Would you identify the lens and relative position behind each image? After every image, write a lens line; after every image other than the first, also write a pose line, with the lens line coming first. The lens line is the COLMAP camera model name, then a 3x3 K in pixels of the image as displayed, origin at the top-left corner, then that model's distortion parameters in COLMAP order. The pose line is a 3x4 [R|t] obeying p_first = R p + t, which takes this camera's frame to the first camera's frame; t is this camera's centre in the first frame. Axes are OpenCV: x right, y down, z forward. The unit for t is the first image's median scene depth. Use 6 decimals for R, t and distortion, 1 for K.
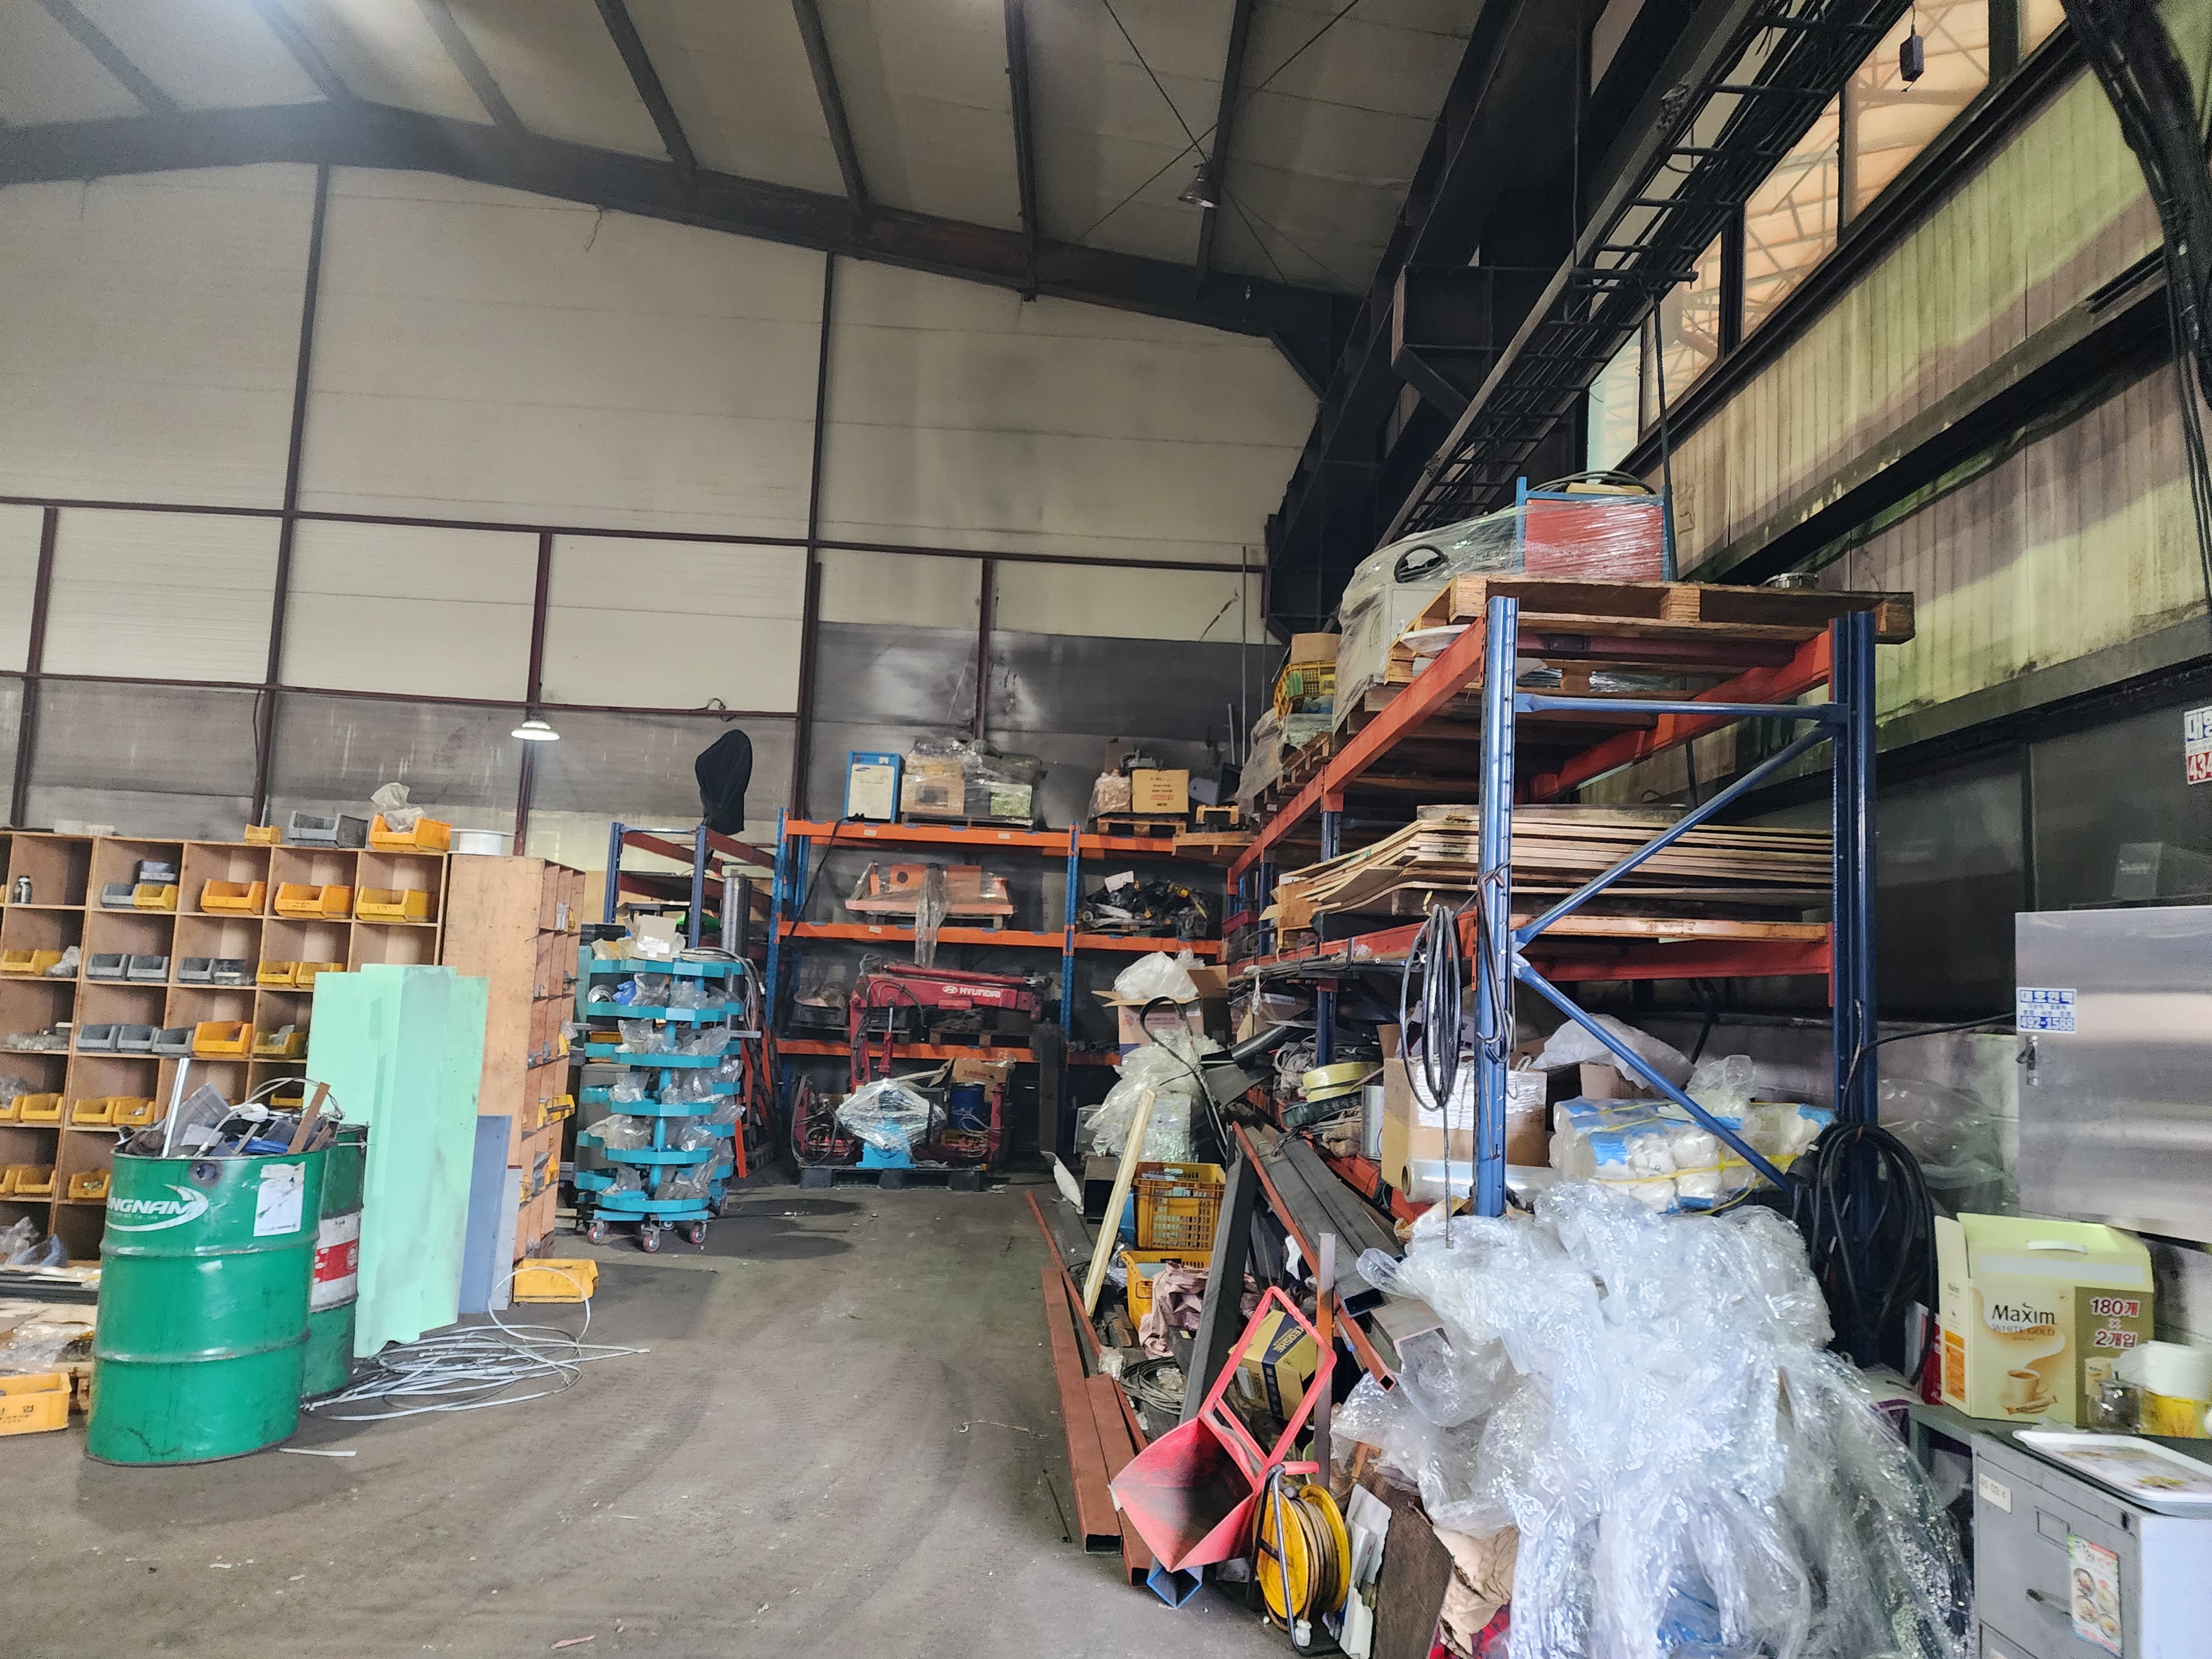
lens RADIAL K [[1472.5, 0, 1106.0], [0, 1472.5, 829.5], [0, 0, 1]] dist [0.095340, -0.089873]
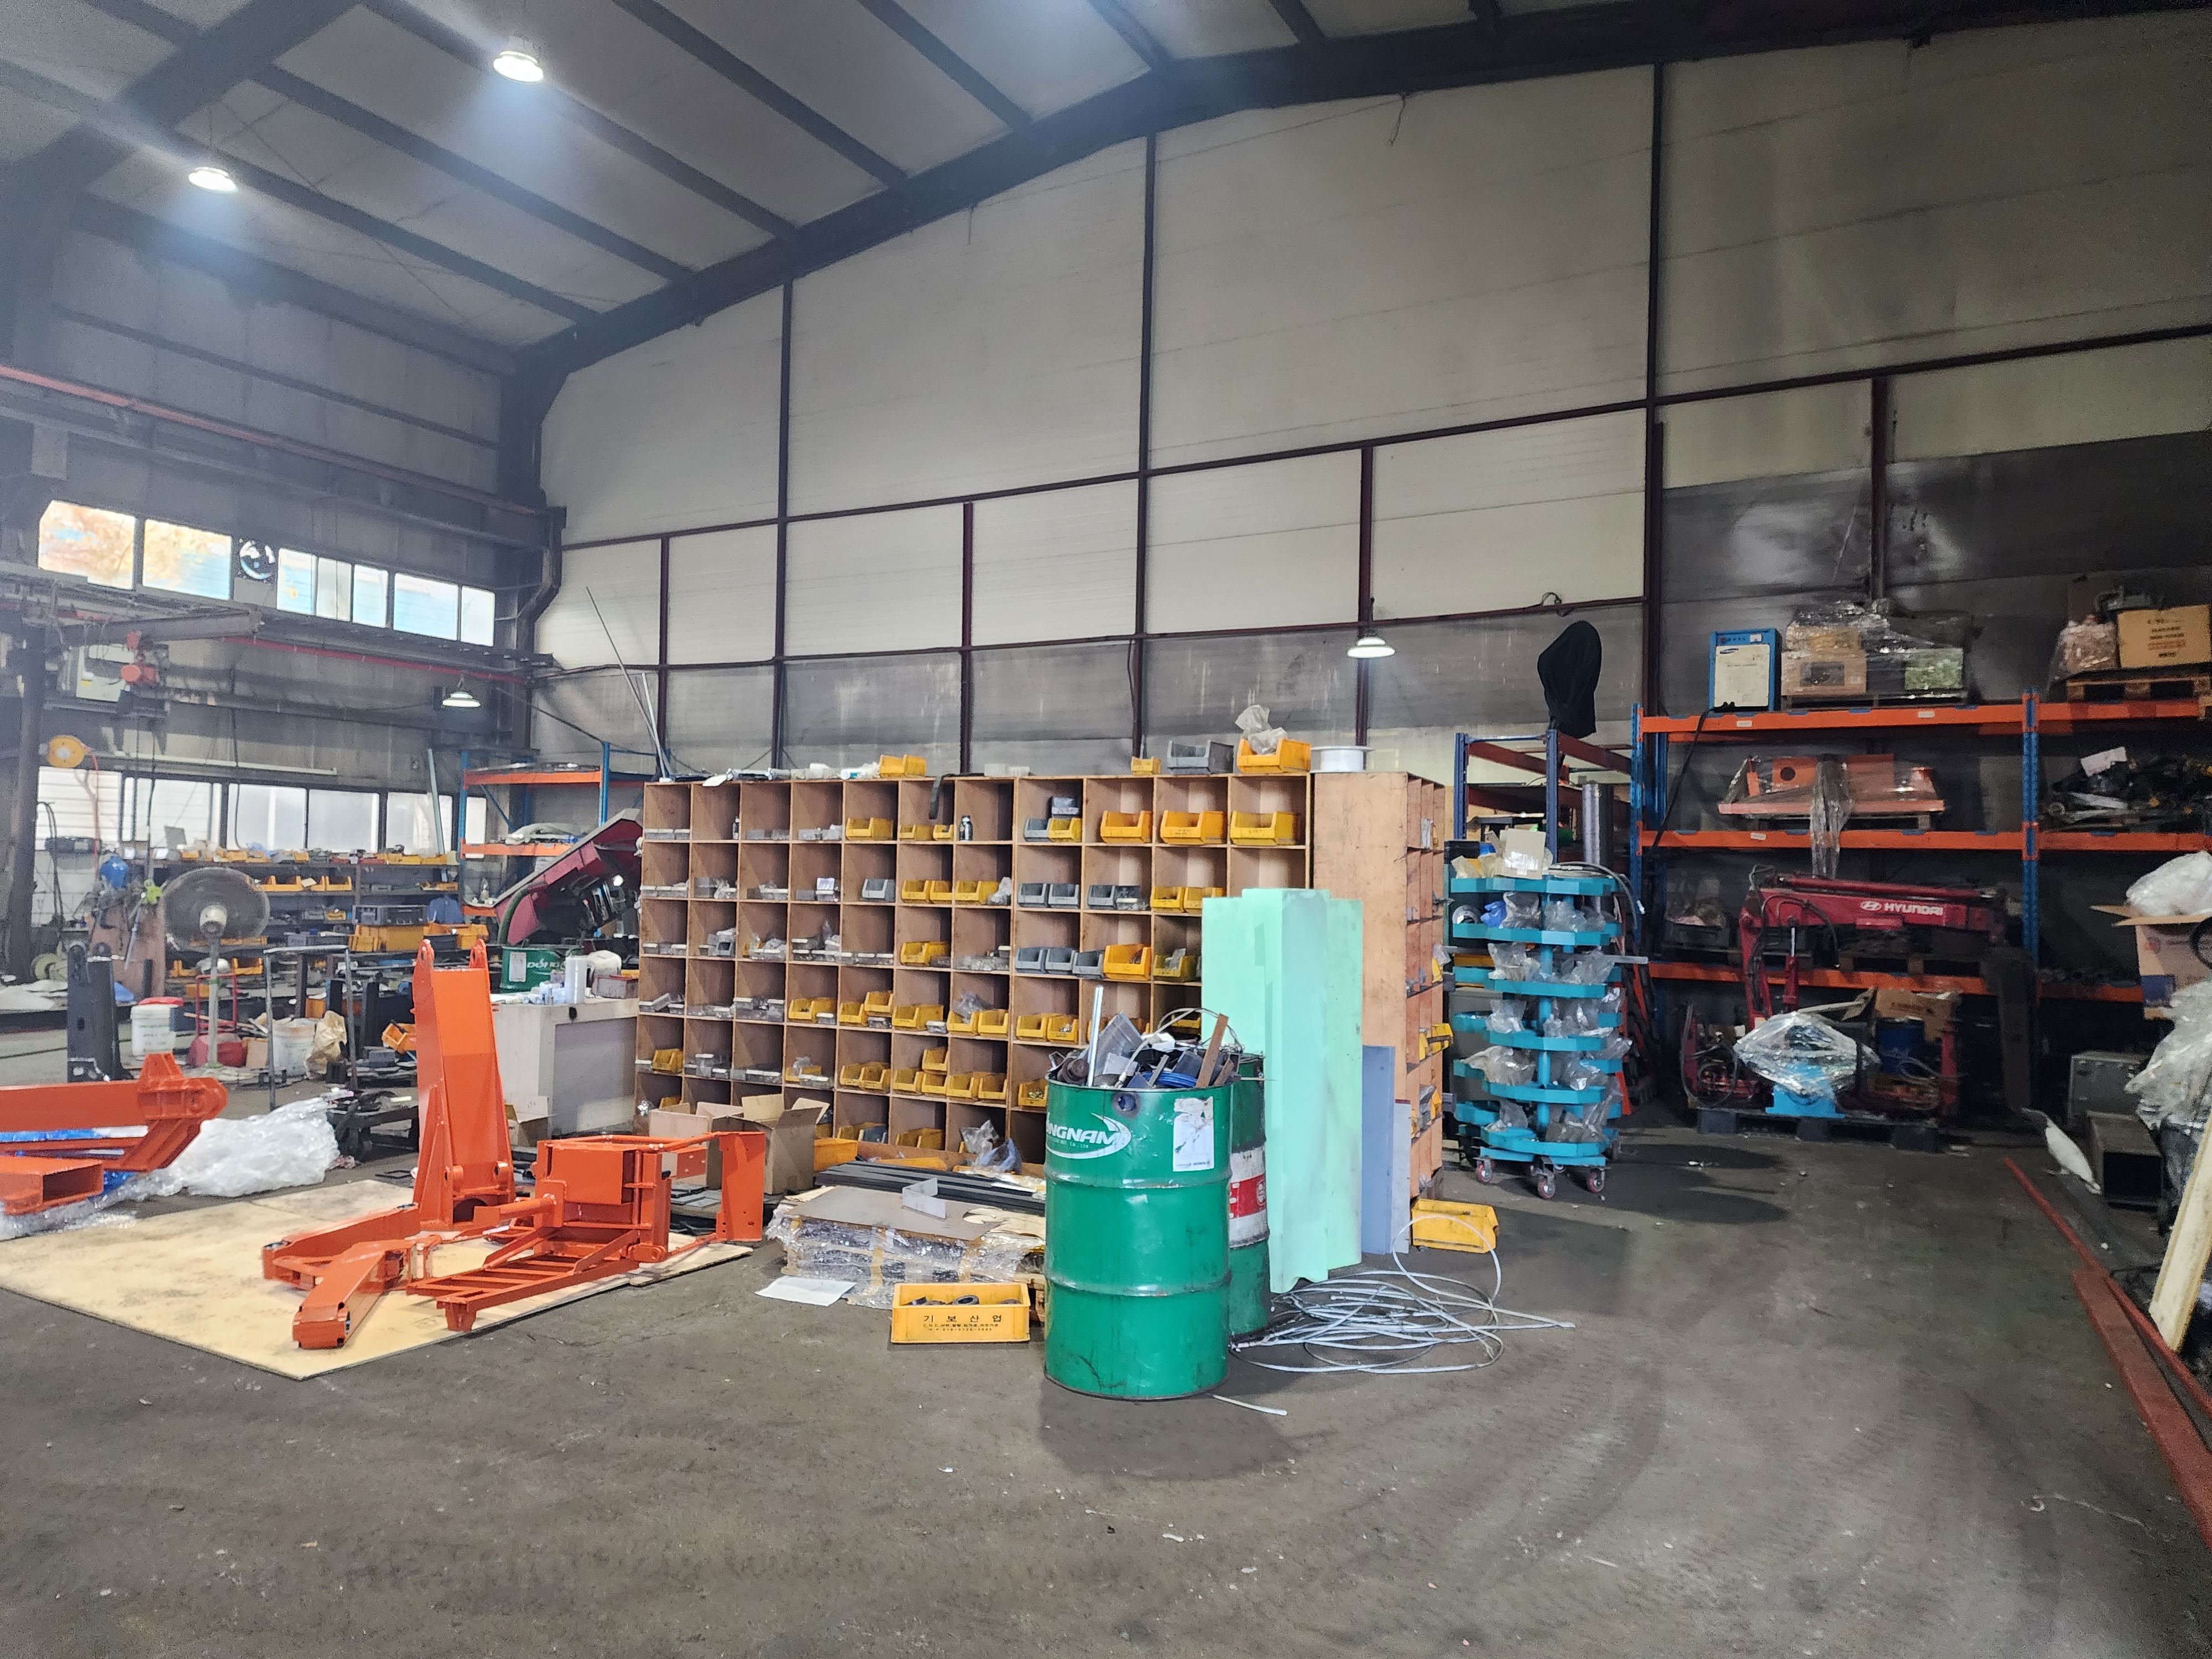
lens RADIAL K [[1472.5, 0, 1106.0], [0, 1472.5, 829.5], [0, 0, 1]] dist [0.095340, -0.089873]
pose [[0.858717, -0.042270, -0.510704, -0.062779], [0.071715, 0.996698, 0.038089, 0.006177], [0.507407, -0.069333, 0.858913, 0.102931]]
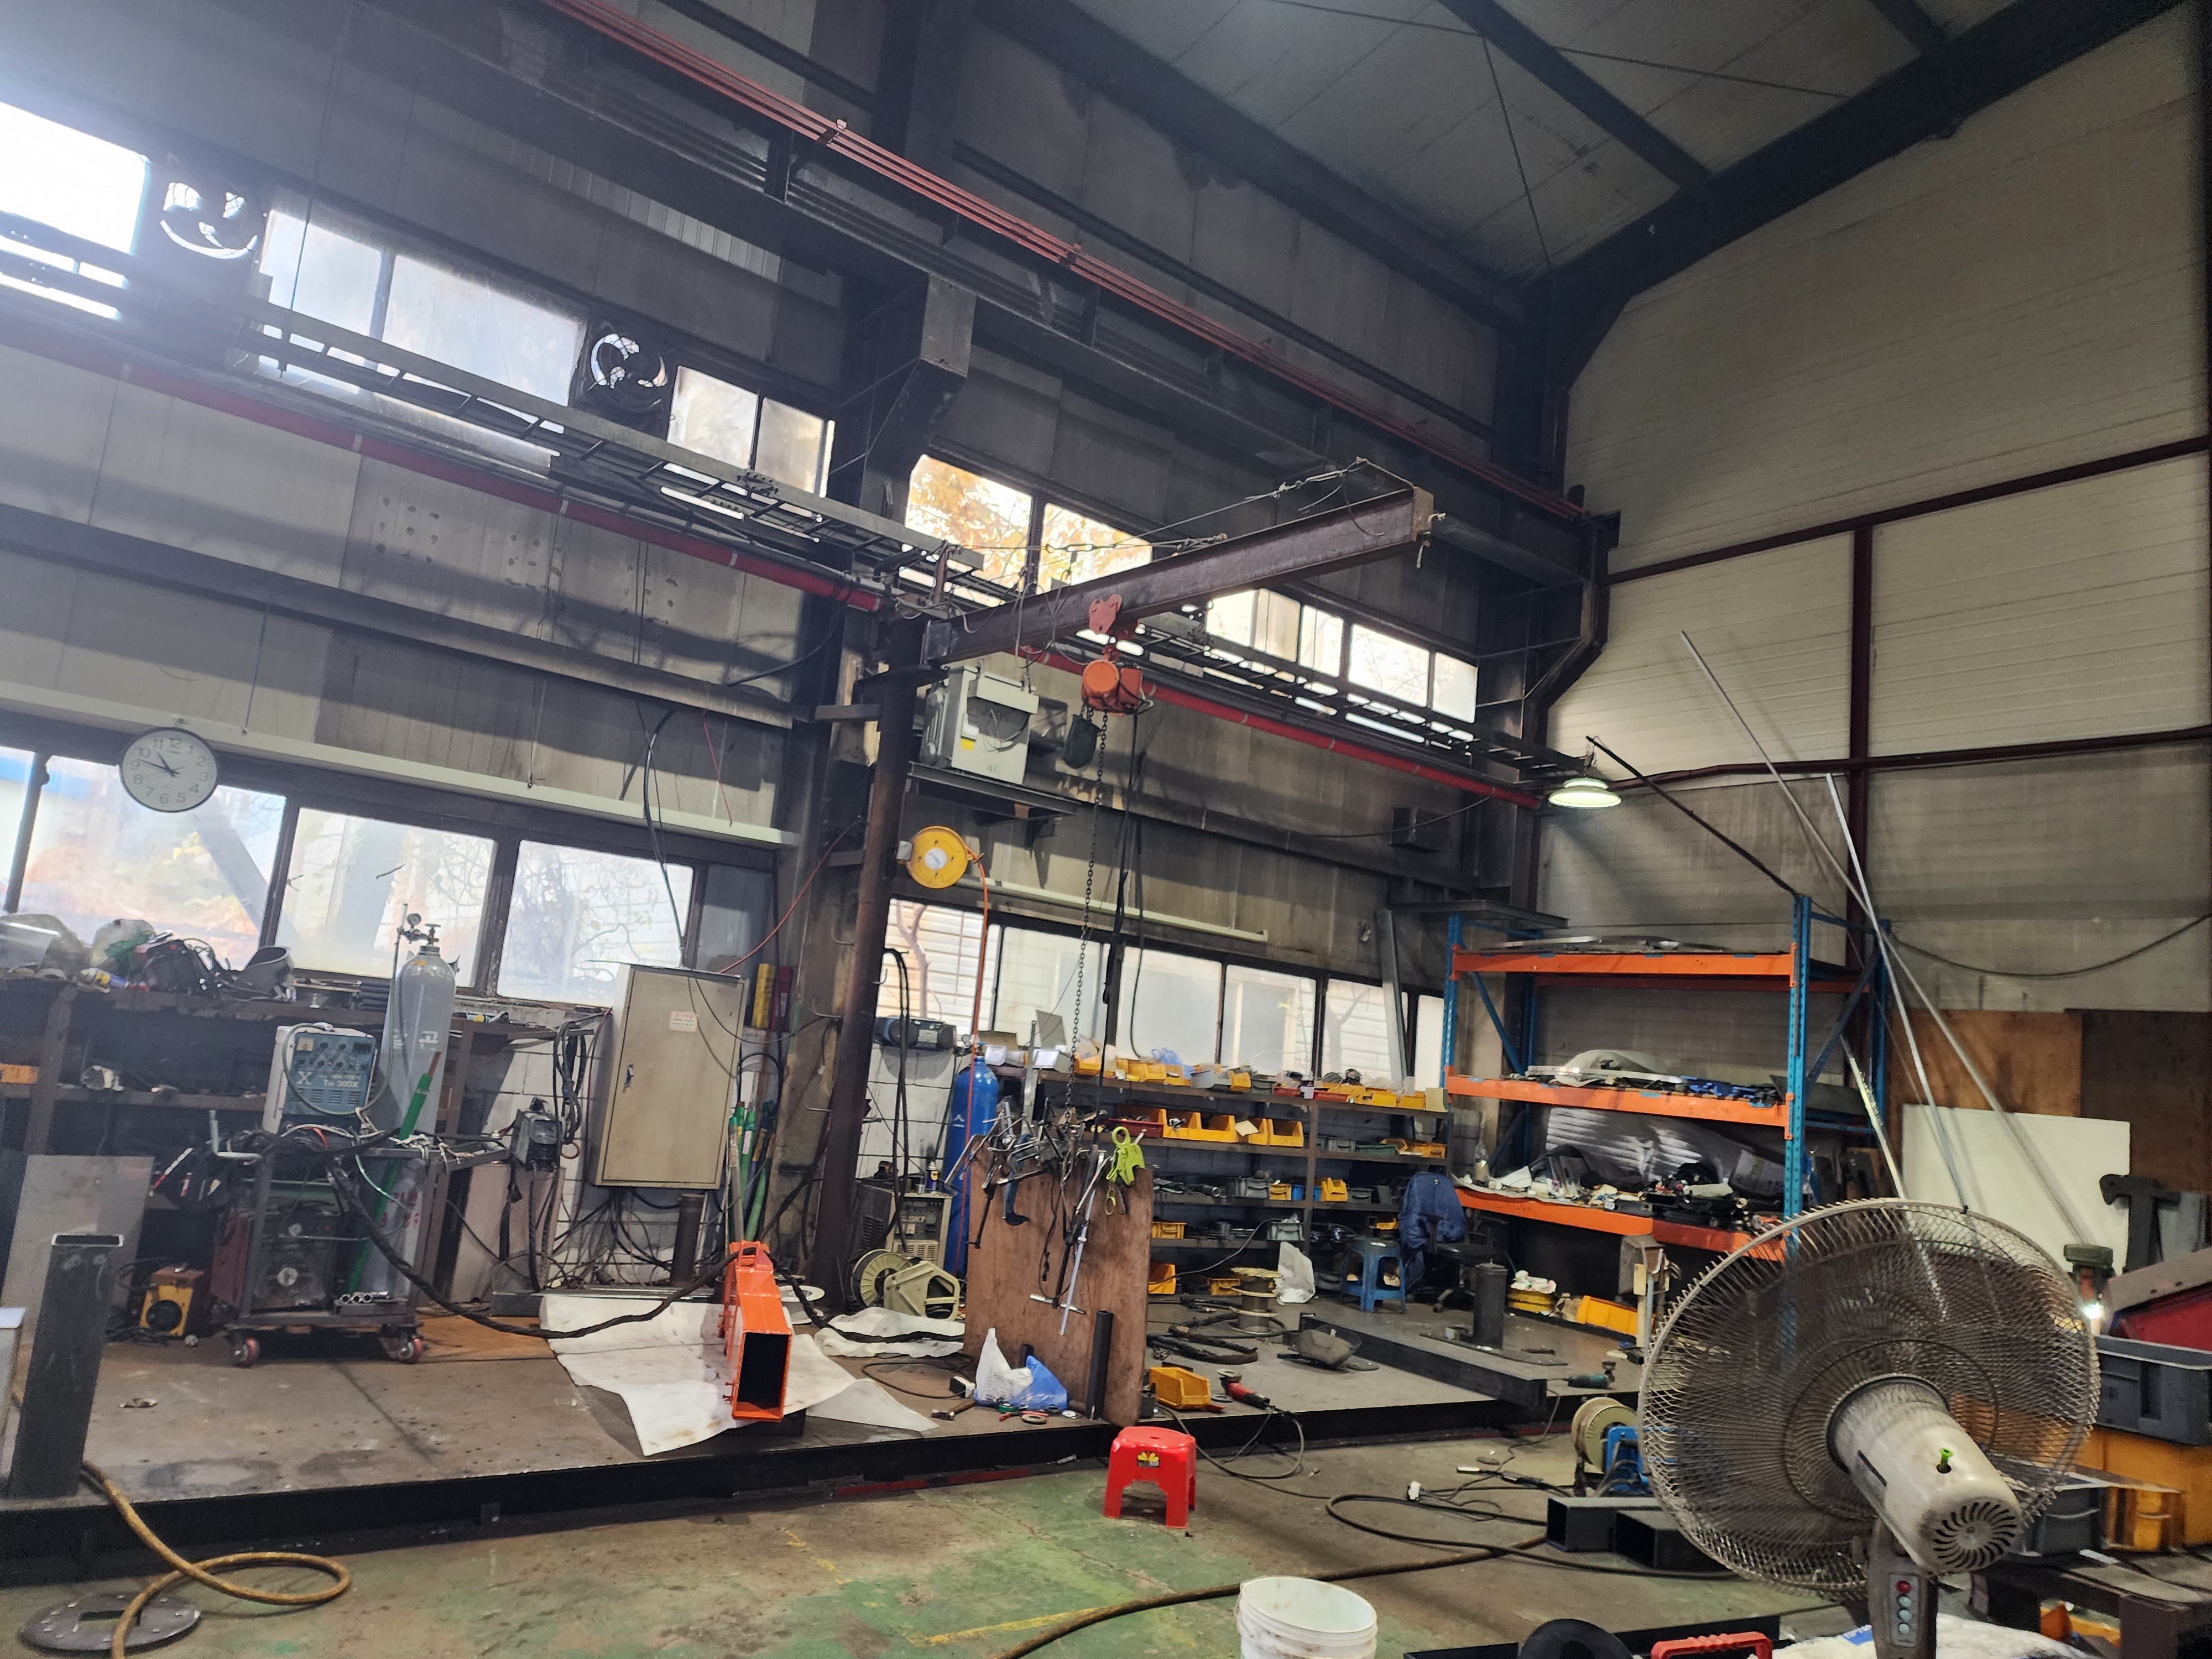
lens RADIAL K [[1480.8, 0, 1084.0], [0, 1480.8, 850.7], [0, 0, 1]] dist [0.111905, -0.115930]
pose [[0.595505, -0.104670, -0.796503, -1.425031], [0.009941, 0.992360, -0.122976, 0.006827], [0.803290, 0.065315, 0.591996, 0.612172]]
